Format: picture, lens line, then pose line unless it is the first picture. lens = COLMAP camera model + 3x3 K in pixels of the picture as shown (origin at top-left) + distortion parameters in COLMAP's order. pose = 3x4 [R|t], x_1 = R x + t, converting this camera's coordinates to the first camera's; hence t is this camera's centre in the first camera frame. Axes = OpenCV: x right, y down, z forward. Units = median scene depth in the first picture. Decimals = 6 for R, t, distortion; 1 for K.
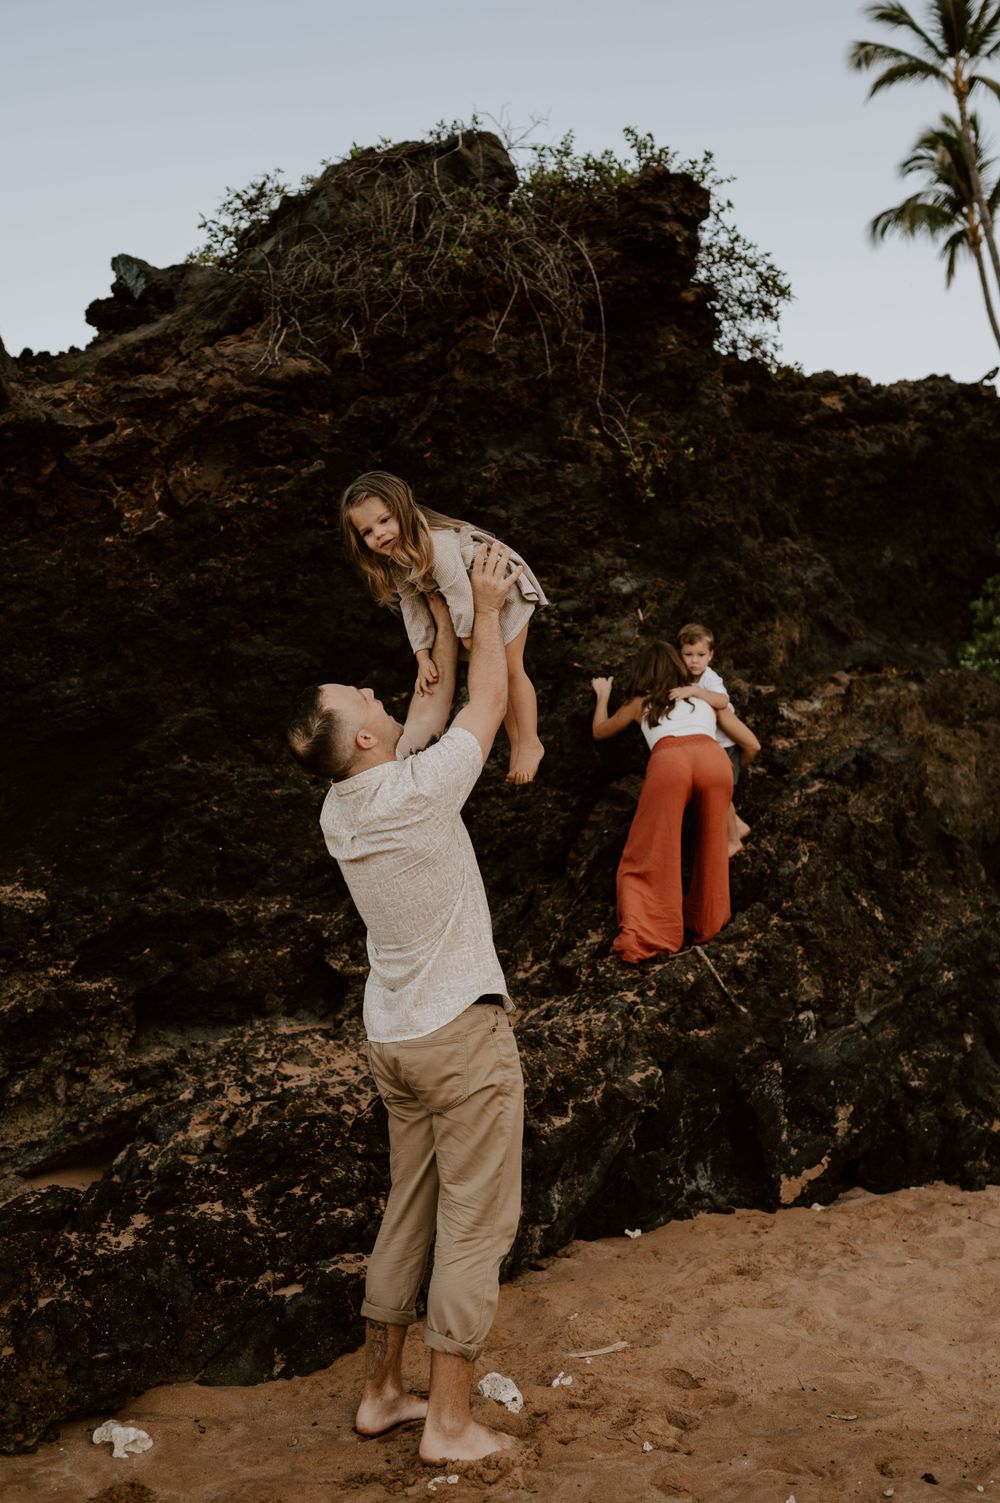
lens RADIAL K [[1372.7, 0, 485.0], [0, 1372.7, 749.9], [0, 0, 1]] dist [-0.010618, 0.001393]
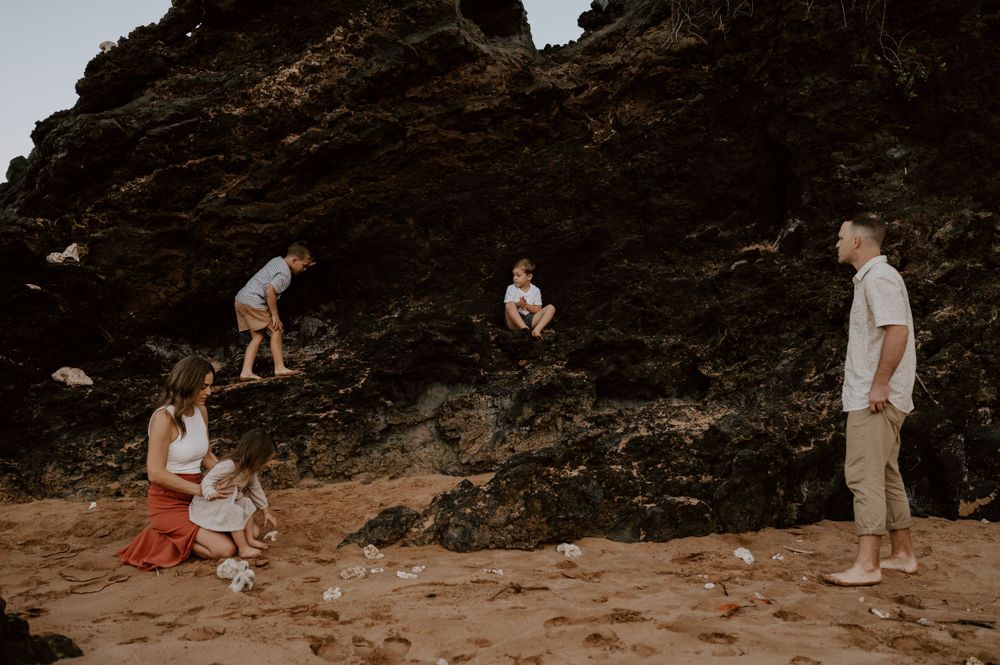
lens RADIAL K [[913.3, 0, 533.5], [0, 913.3, 331.7], [0, 0, 1]] dist [-0.010618, 0.001393]
pose [[0.932089, 0.013287, -0.361985, 0.121204], [0.012512, 0.997550, 0.068834, 0.014640], [0.362013, -0.068688, 0.929639, -0.224209]]
